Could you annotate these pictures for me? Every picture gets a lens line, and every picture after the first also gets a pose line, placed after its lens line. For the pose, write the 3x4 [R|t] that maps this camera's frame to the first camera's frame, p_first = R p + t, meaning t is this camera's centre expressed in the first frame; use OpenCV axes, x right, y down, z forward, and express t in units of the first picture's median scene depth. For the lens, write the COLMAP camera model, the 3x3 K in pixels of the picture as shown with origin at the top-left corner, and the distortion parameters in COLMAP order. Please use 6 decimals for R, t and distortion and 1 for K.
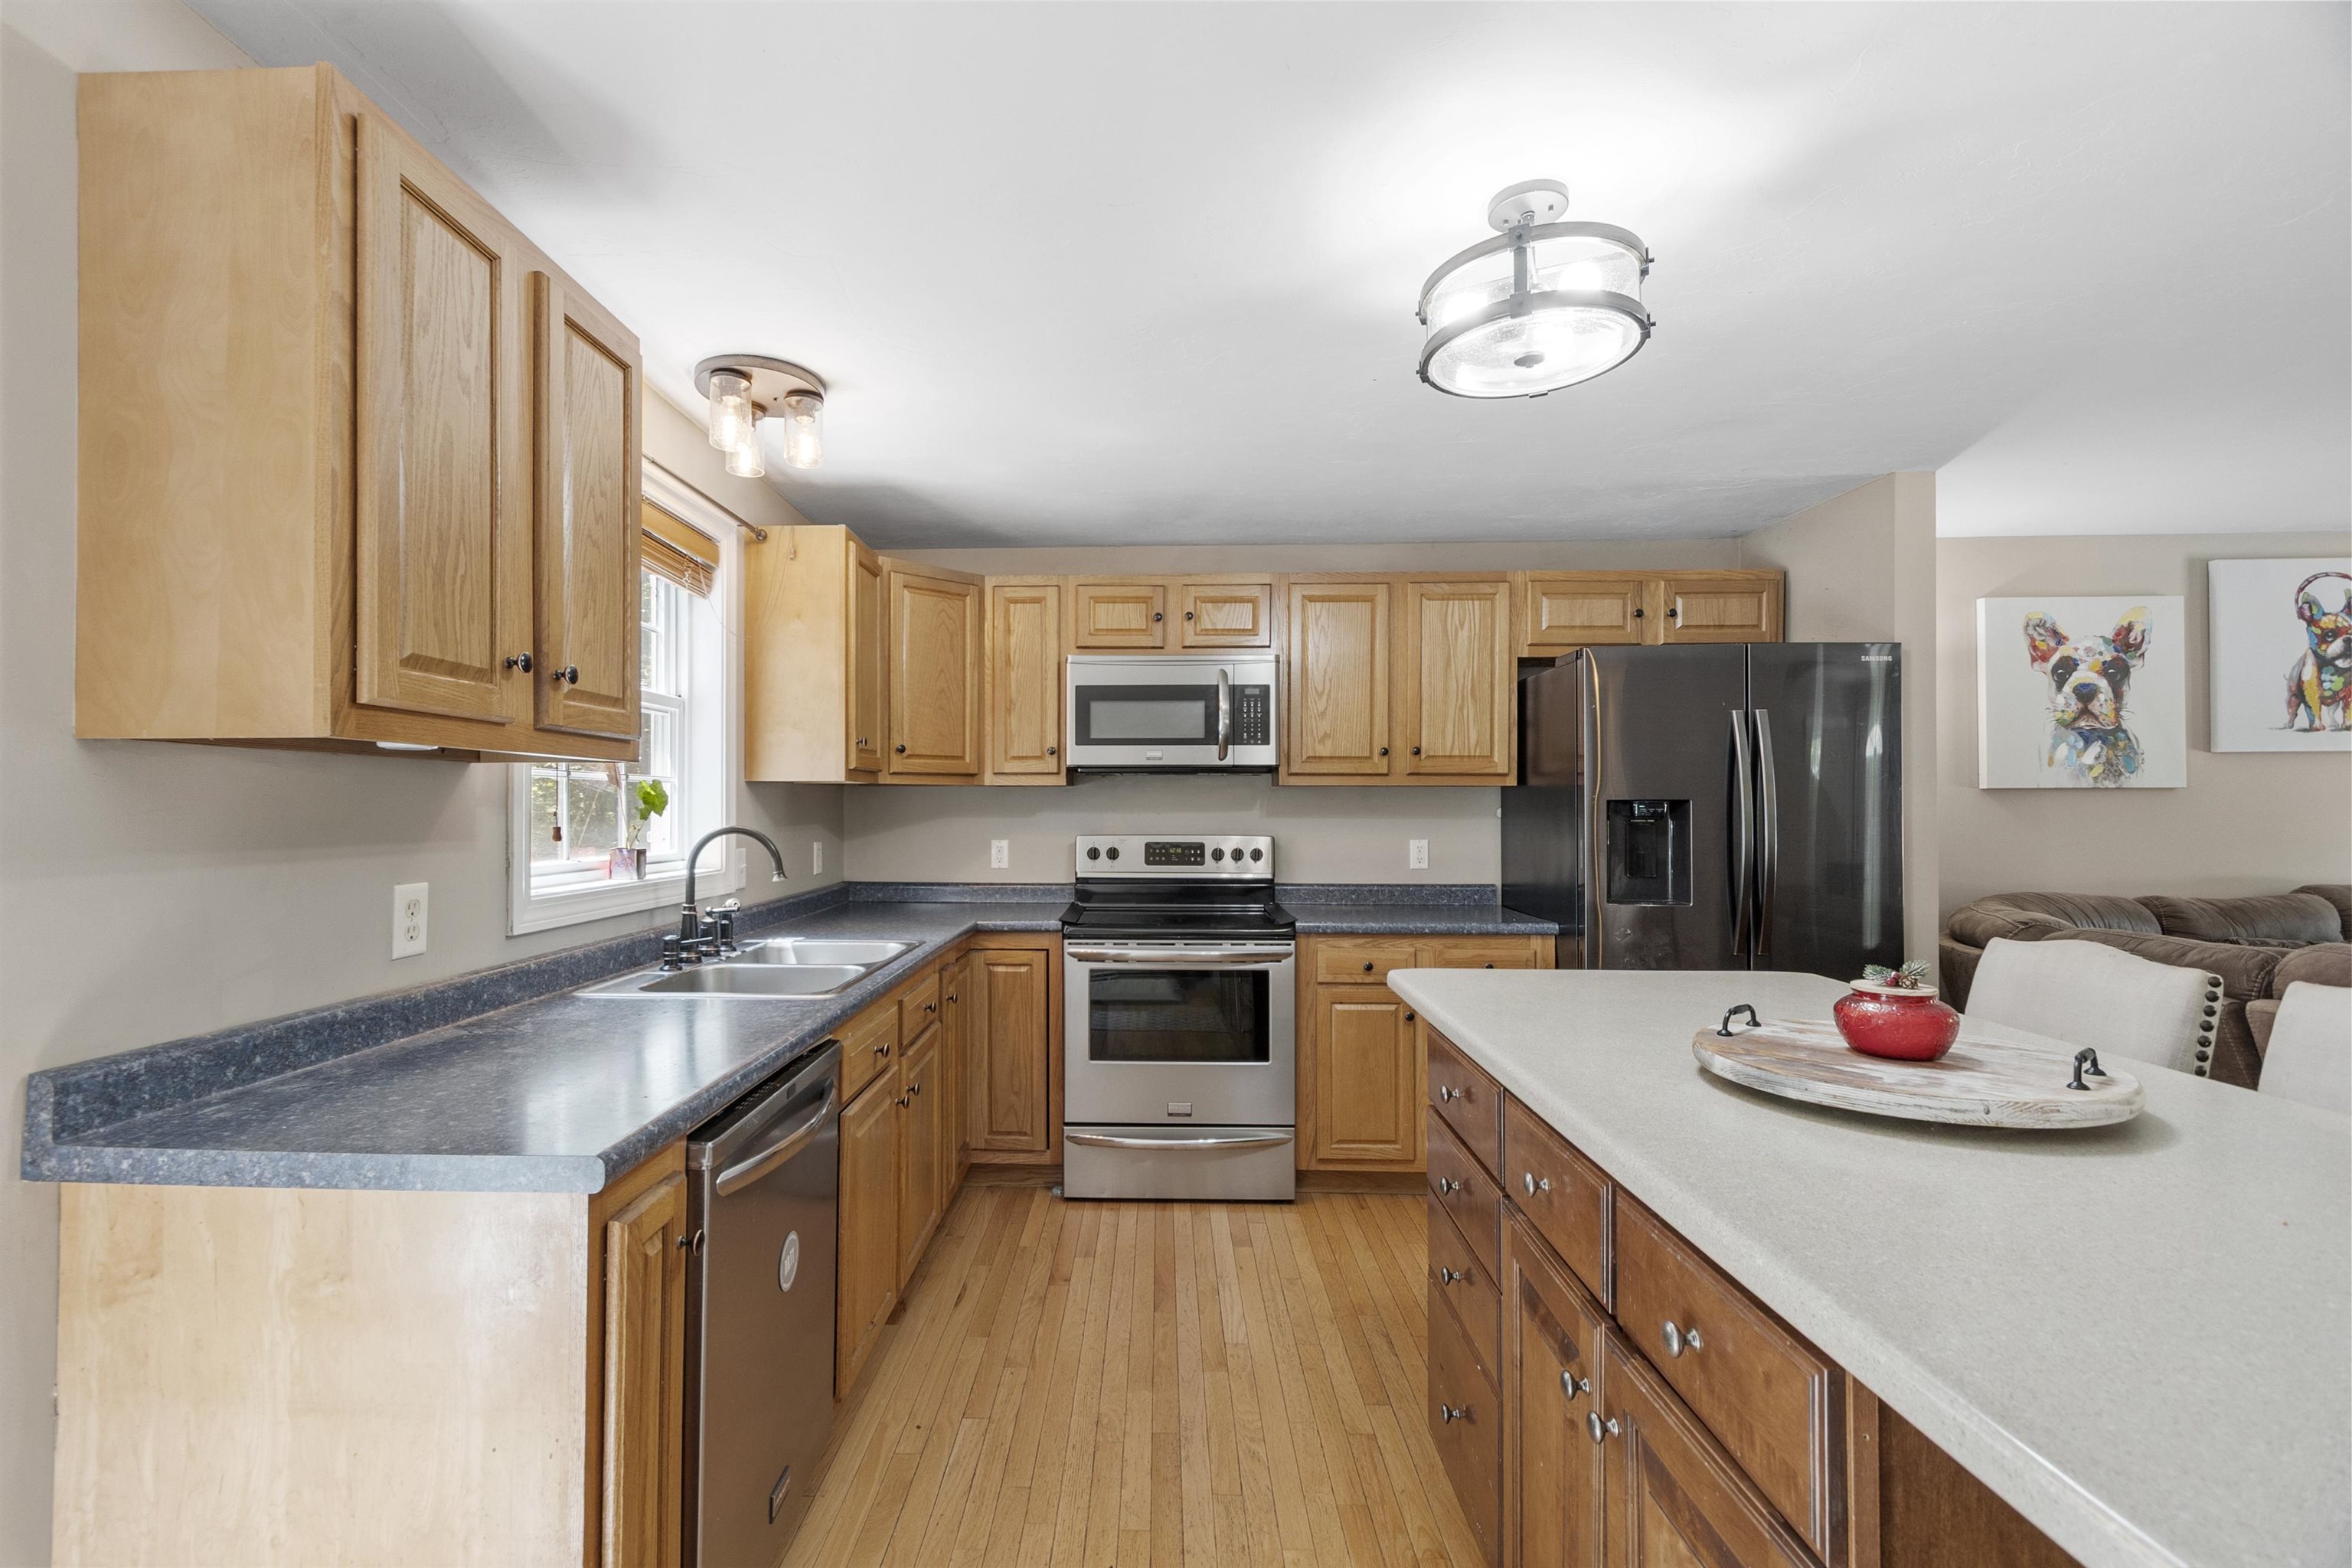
lens RADIAL K [[1027.8, 0, 1115.2], [0, 1027.8, 802.5], [0, 0, 1]] dist [-0.000269, 0.001791]
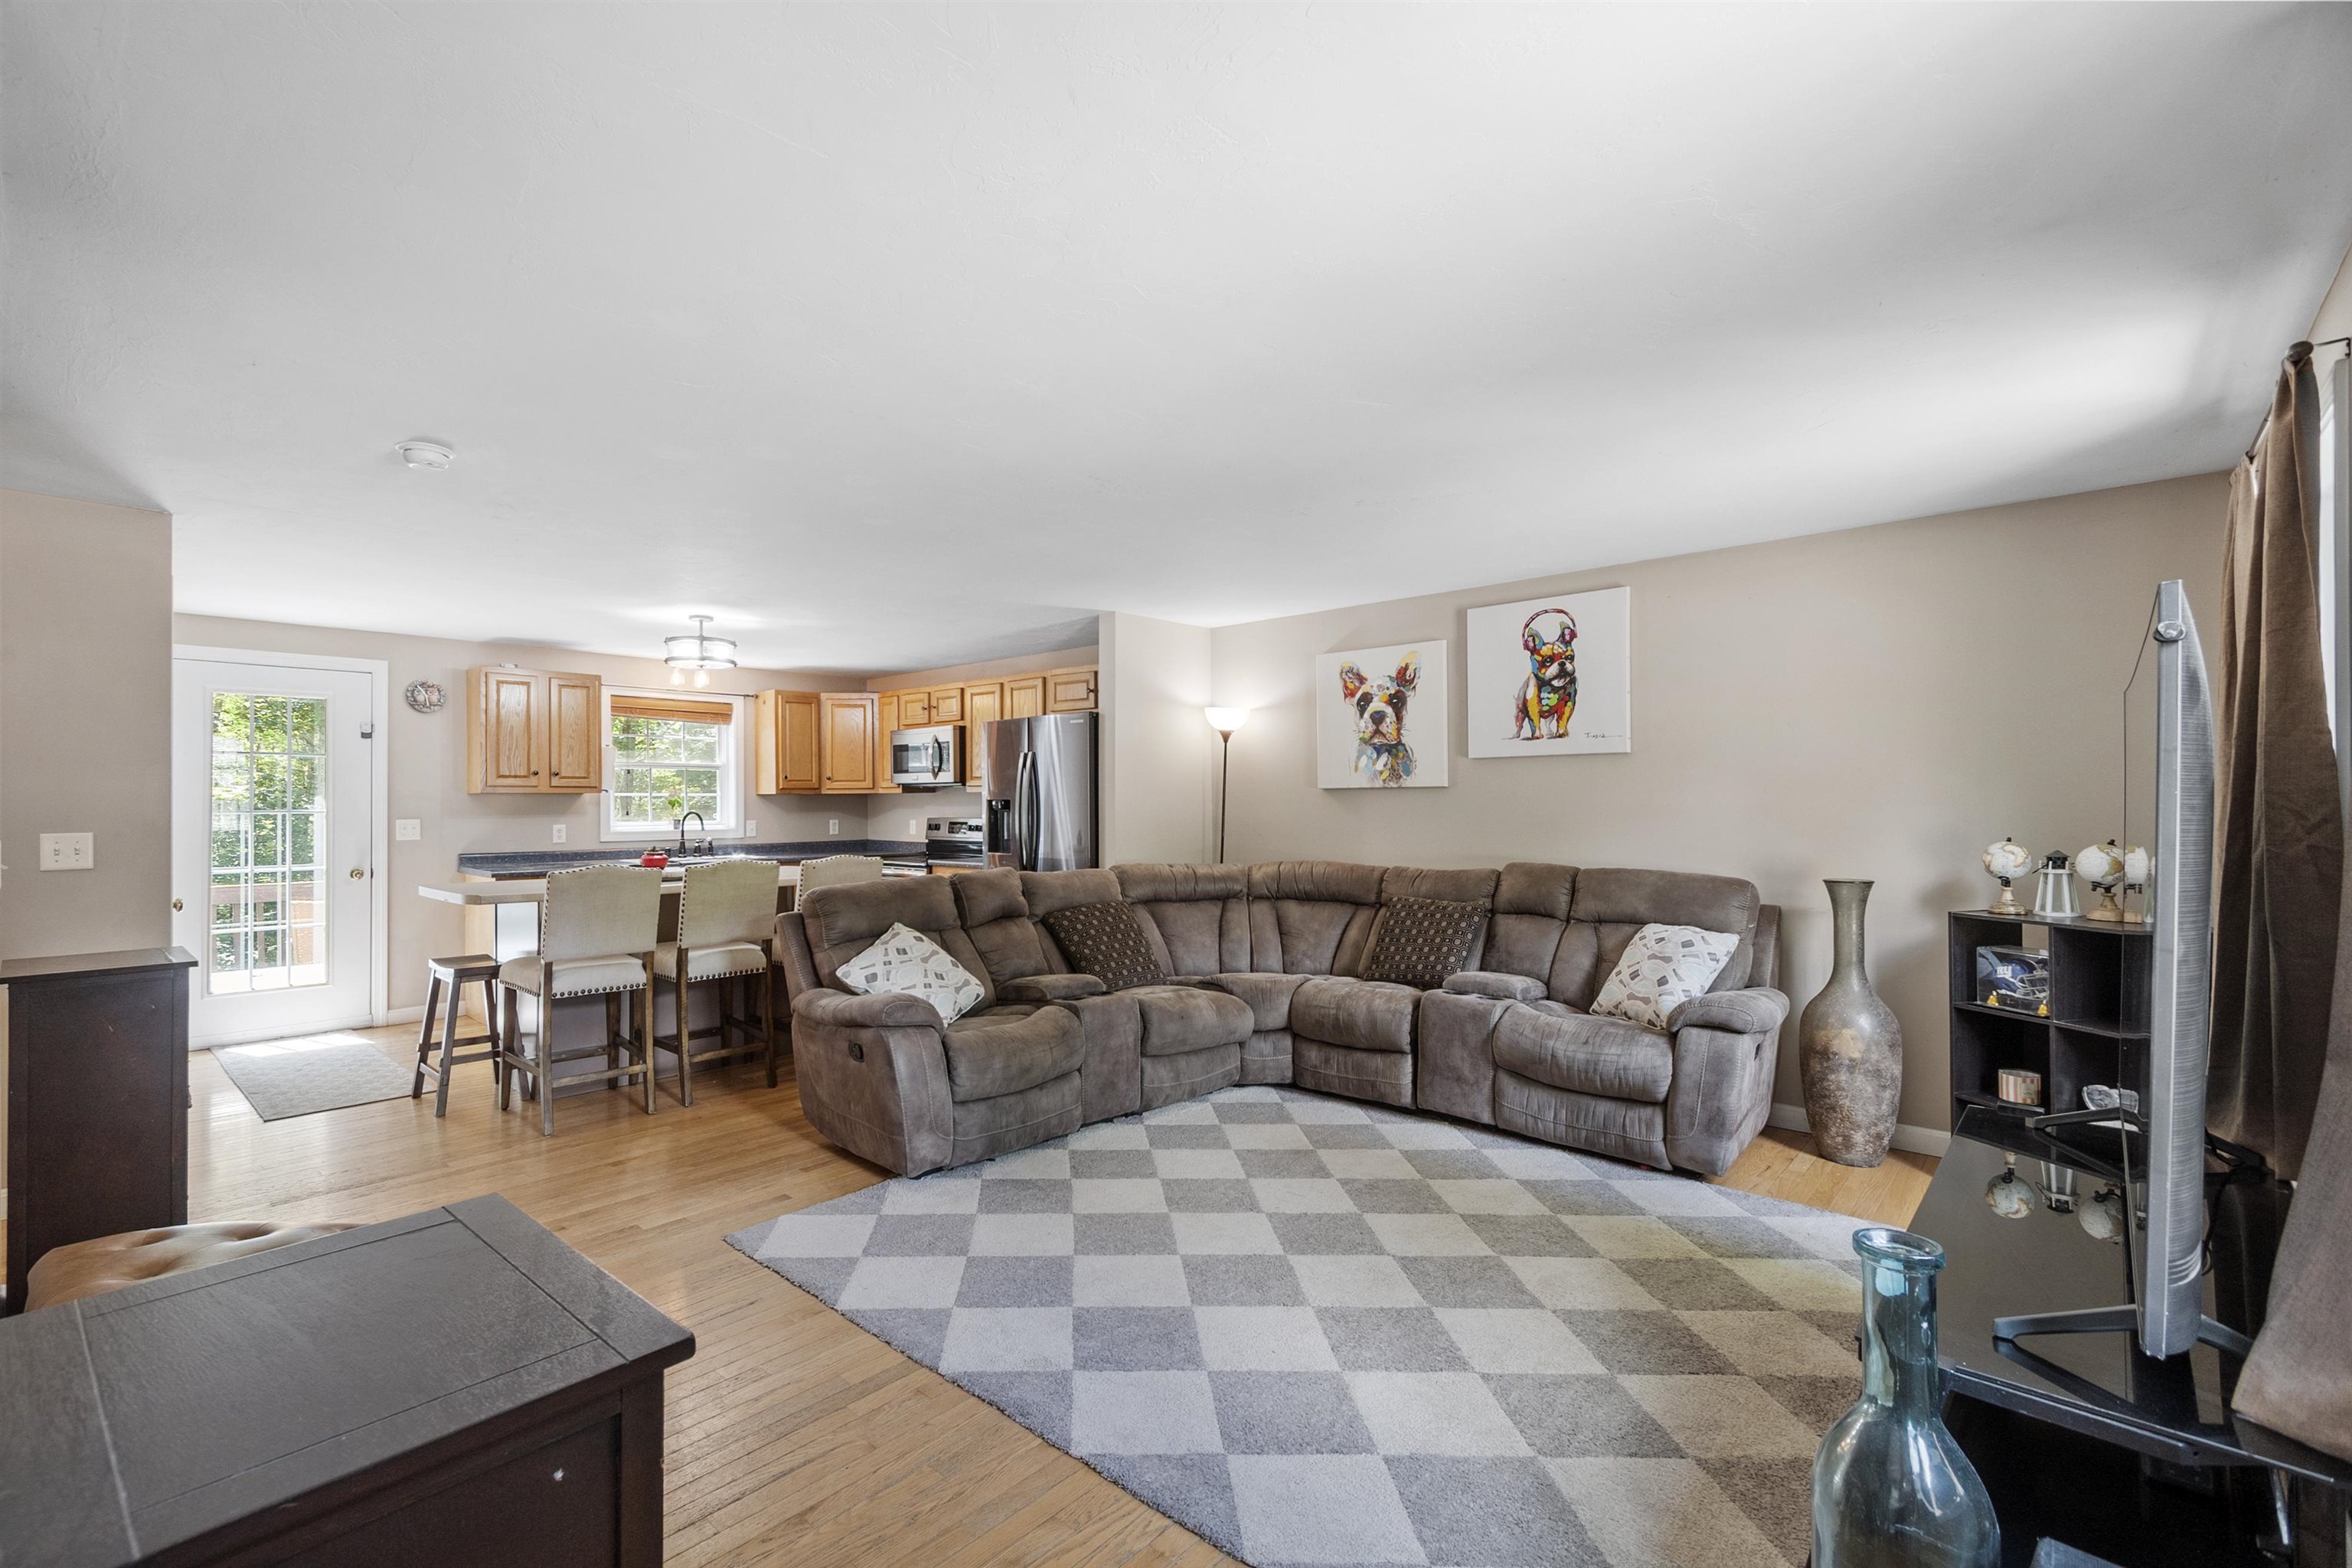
lens RADIAL K [[1027.8, 0, 1124.5], [0, 1027.8, 796.1], [0, 0, 1]] dist [-0.000269, 0.001791]
pose [[0.754931, -0.007048, -0.655766, 1.706650], [0.007767, 0.999968, -0.001806, -0.003524], [0.655758, -0.003730, 0.754962, -0.269761]]
